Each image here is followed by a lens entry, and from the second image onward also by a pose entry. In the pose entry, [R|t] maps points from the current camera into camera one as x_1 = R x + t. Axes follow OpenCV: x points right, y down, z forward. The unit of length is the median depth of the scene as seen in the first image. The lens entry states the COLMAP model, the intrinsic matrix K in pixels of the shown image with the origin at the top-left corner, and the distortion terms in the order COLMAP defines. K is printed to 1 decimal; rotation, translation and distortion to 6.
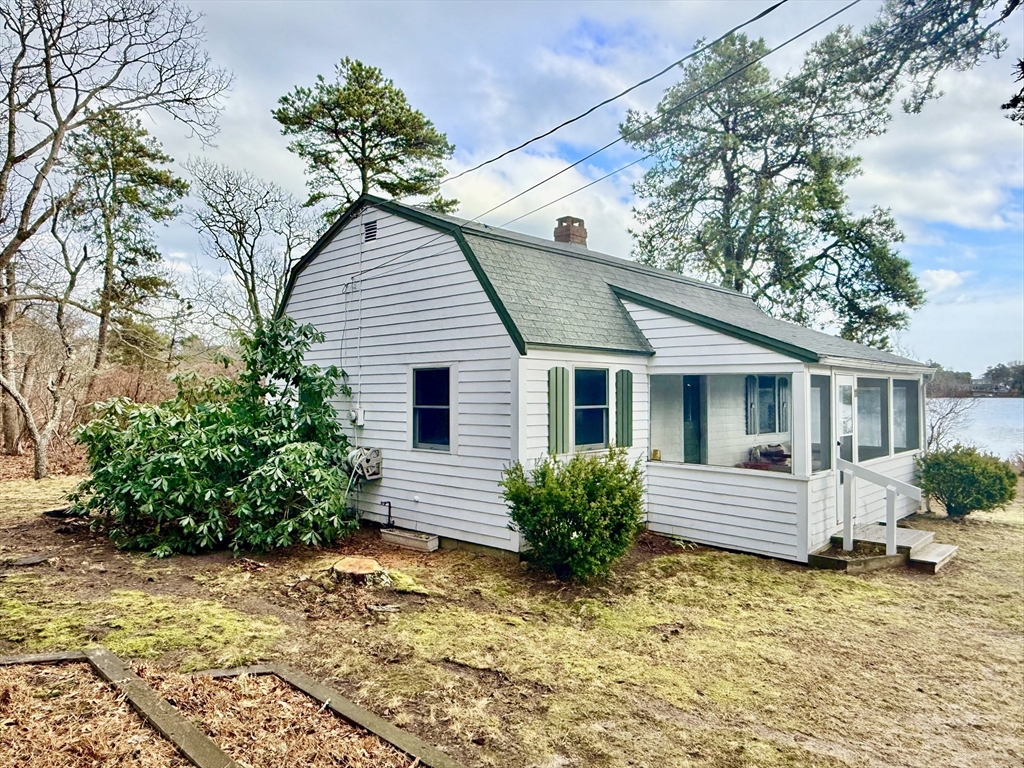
lens RADIAL K [[688.8, 0, 507.9], [0, 688.8, 389.3], [0, 0, 1]] dist [-0.000929, 0.004535]
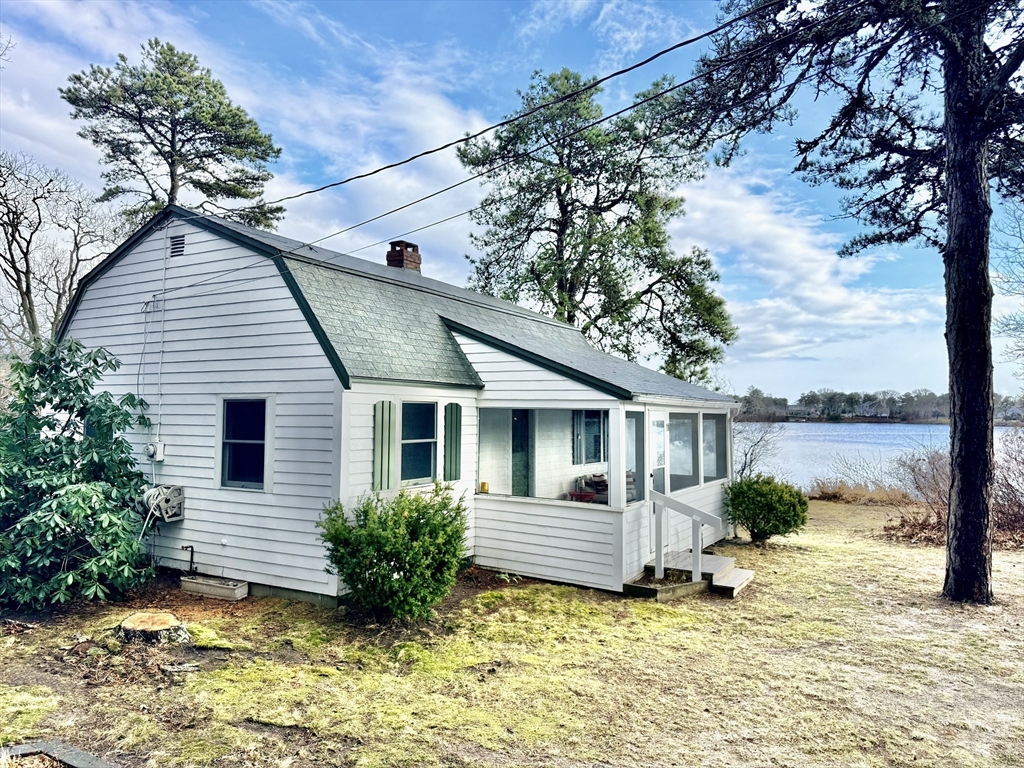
lens RADIAL K [[723.5, 0, 513.7], [0, 723.5, 385.1], [0, 0, 1]] dist [0.105194, -0.156027]
pose [[0.972814, 0.018838, 0.230819, 0.011050], [-0.010857, 0.999300, -0.035802, -0.016752], [-0.231332, 0.032323, 0.972338, -0.039350]]
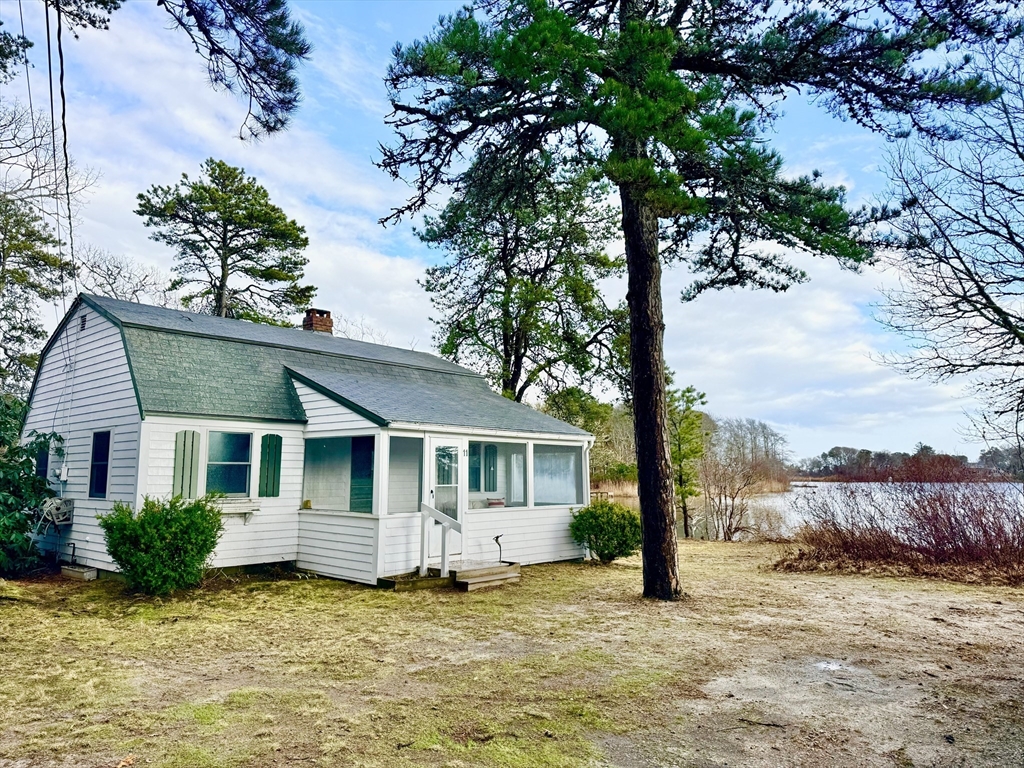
lens RADIAL K [[726.1, 0, 512.0], [0, 726.1, 384.0], [0, 0, 1]] dist [0.070521, -0.083144]
pose [[0.999671, 0.004365, 0.025256, 0.539583], [-0.001273, 0.992633, -0.121154, 0.039650], [-0.025598, 0.121082, 0.992312, -0.324001]]
